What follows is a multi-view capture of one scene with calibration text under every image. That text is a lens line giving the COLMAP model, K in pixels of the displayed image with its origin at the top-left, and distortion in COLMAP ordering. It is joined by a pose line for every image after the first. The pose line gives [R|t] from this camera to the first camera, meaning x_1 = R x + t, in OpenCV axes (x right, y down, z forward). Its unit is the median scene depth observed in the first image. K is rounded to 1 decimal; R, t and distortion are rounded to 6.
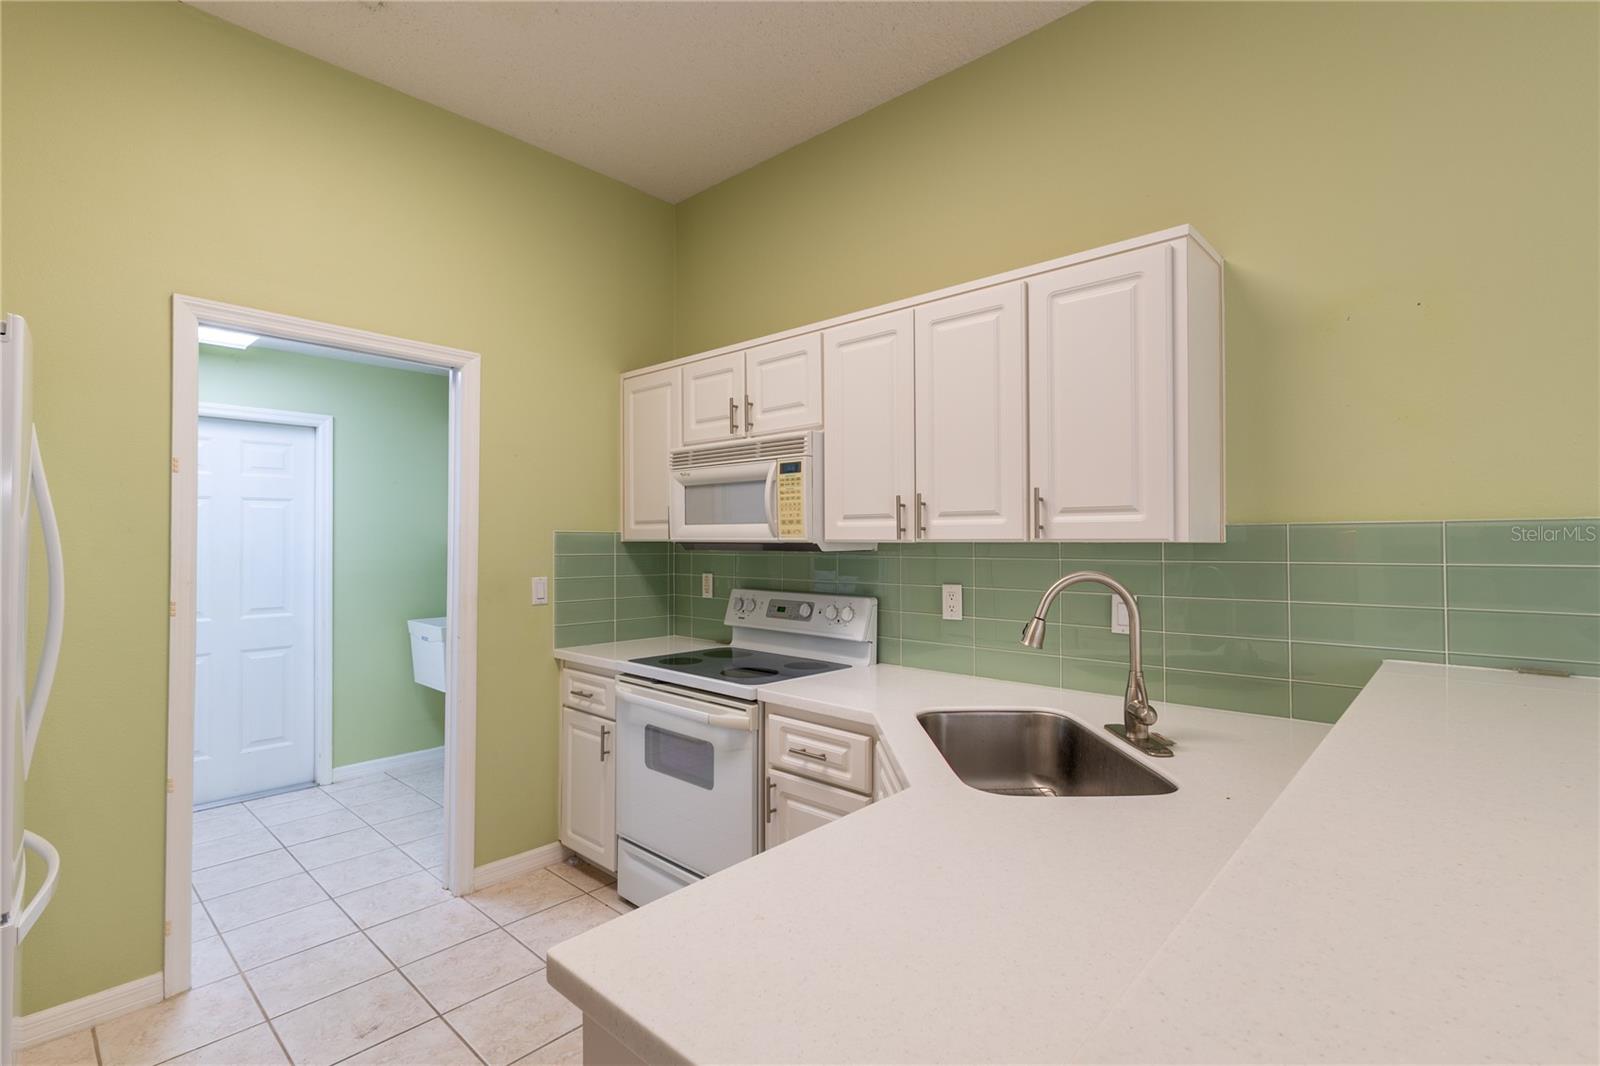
lens RADIAL K [[739.7, 0, 801.8], [0, 739.7, 527.2], [0, 0, 1]] dist [-0.000148, 0.005147]
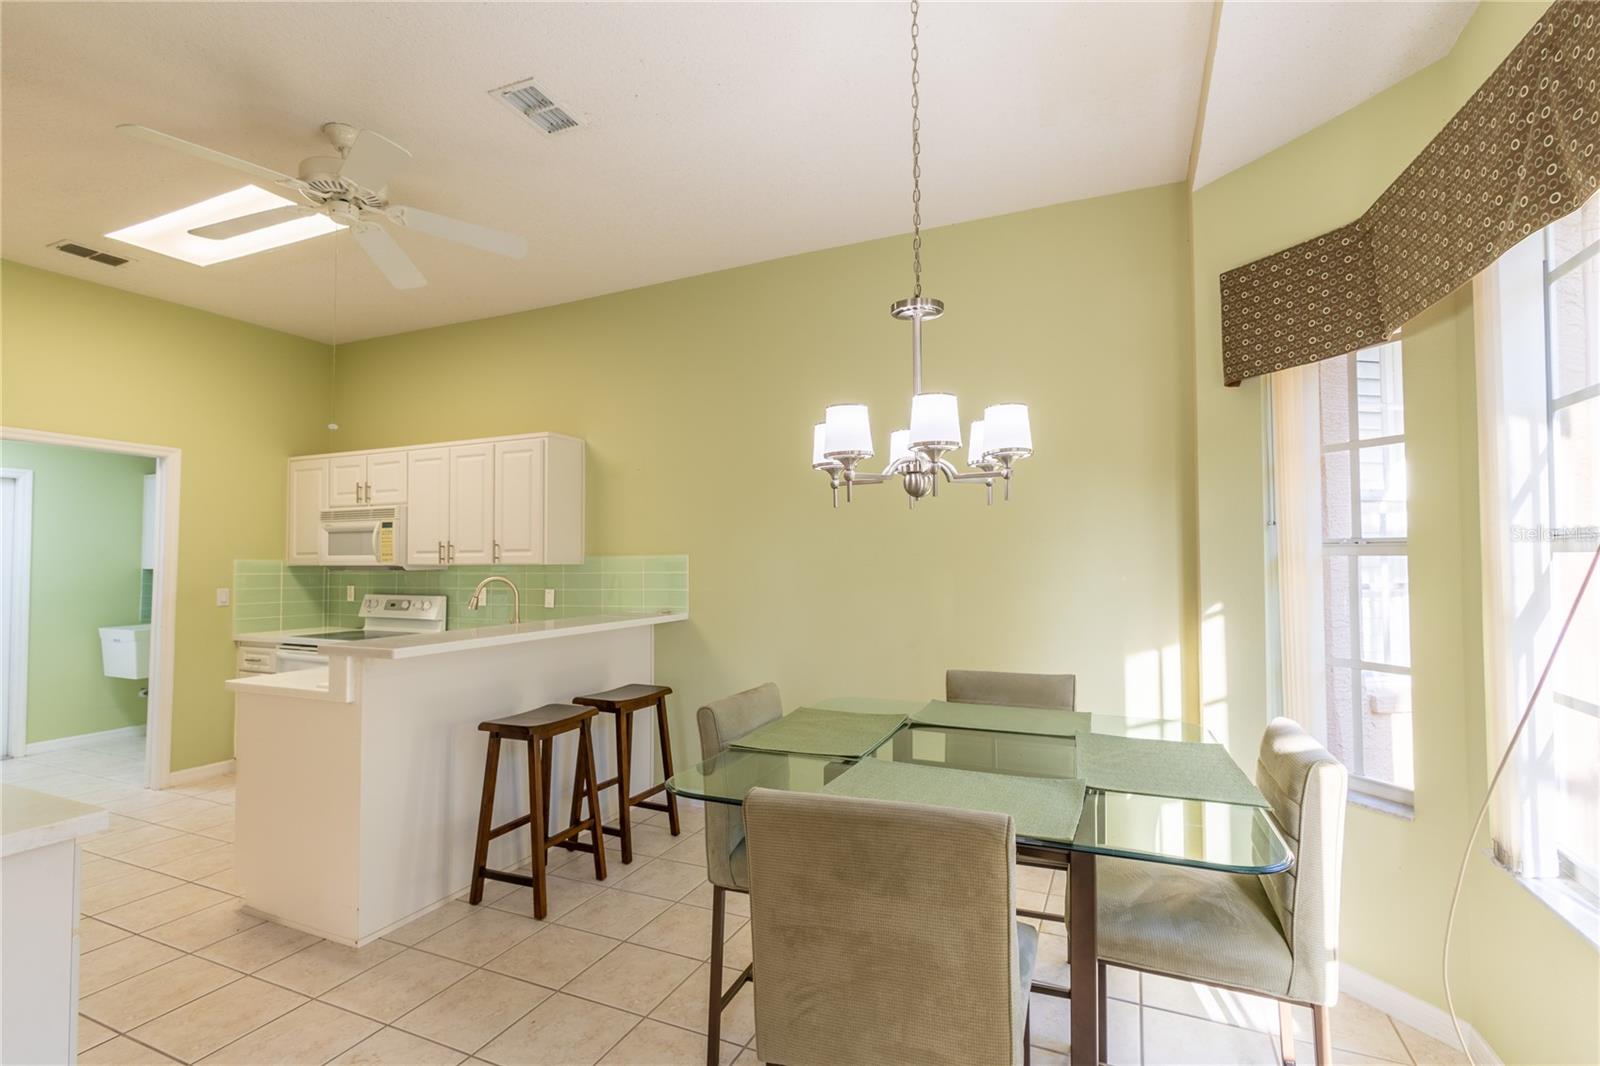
lens RADIAL K [[739.7, 0, 795.1], [0, 739.7, 532.1], [0, 0, 1]] dist [-0.000148, 0.005147]
pose [[0.950339, 0.007204, 0.311135, 0.342477], [-0.000022, 0.999734, -0.023082, -0.018161], [-0.311218, 0.021929, 0.950085, -0.969504]]
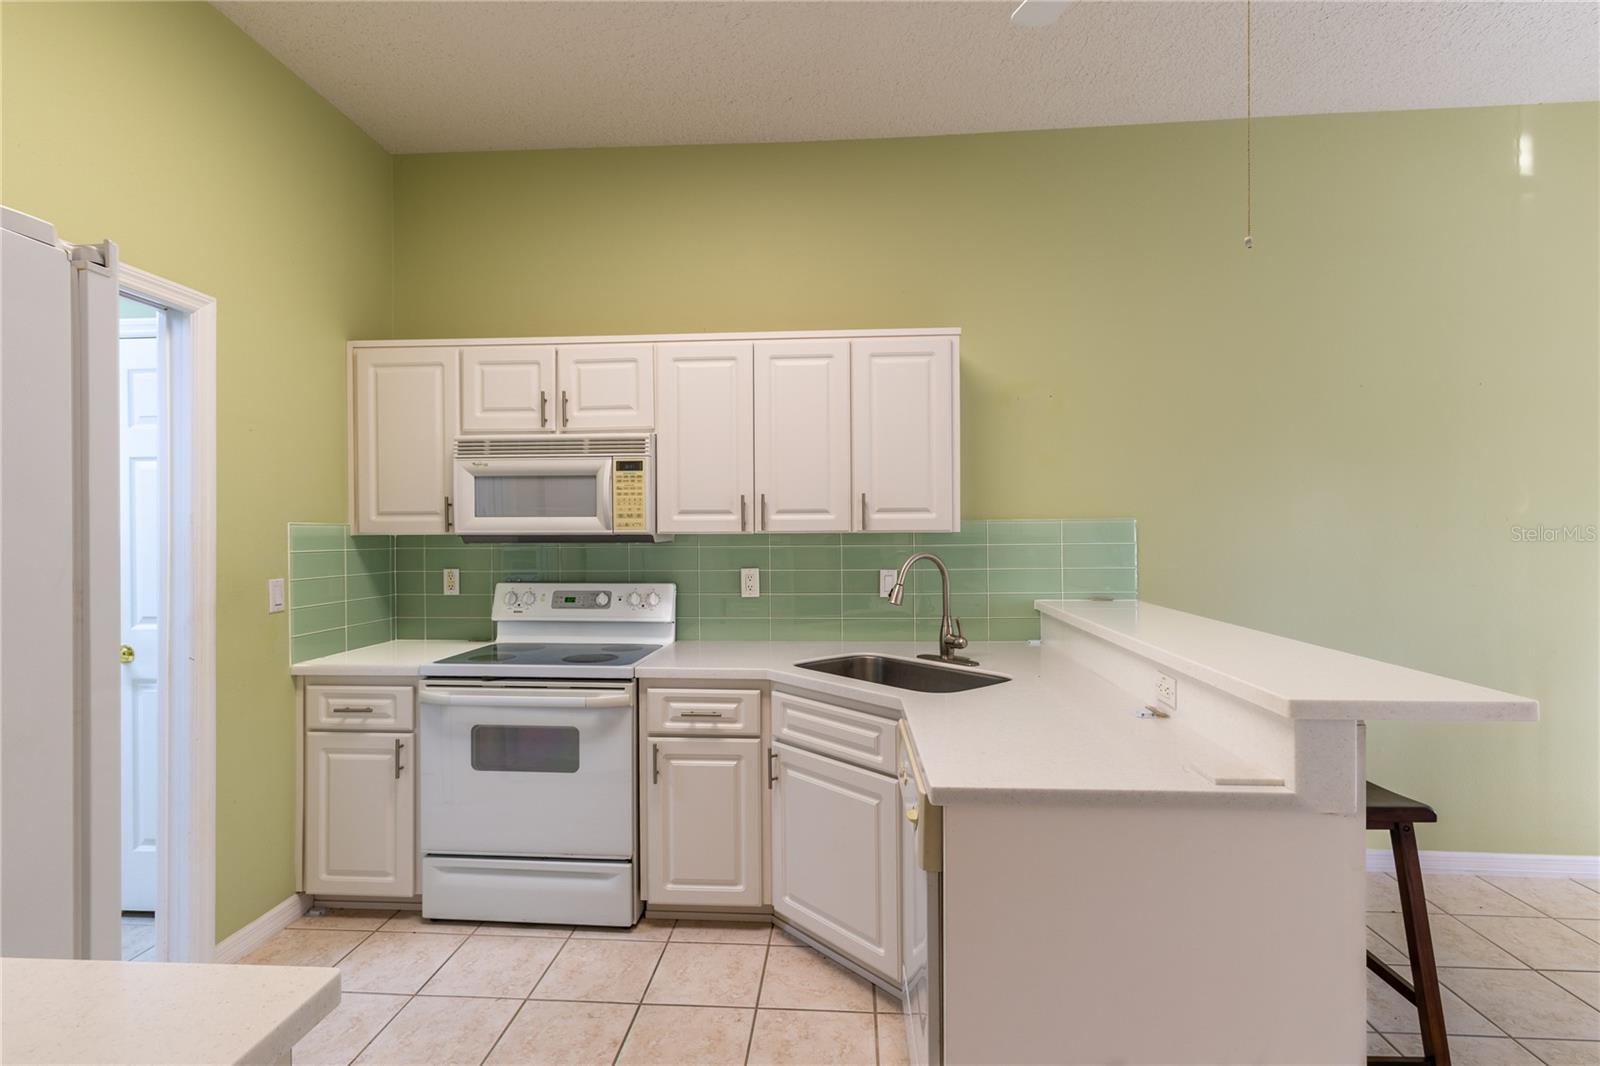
lens RADIAL K [[739.7, 0, 791.3], [0, 739.7, 537.1], [0, 0, 1]] dist [-0.000148, 0.005147]
pose [[0.780244, -0.004637, 0.625458, -0.463621], [-0.006951, 0.999846, 0.016084, 0.004898], [-0.625437, -0.016897, 0.780092, 0.002503]]
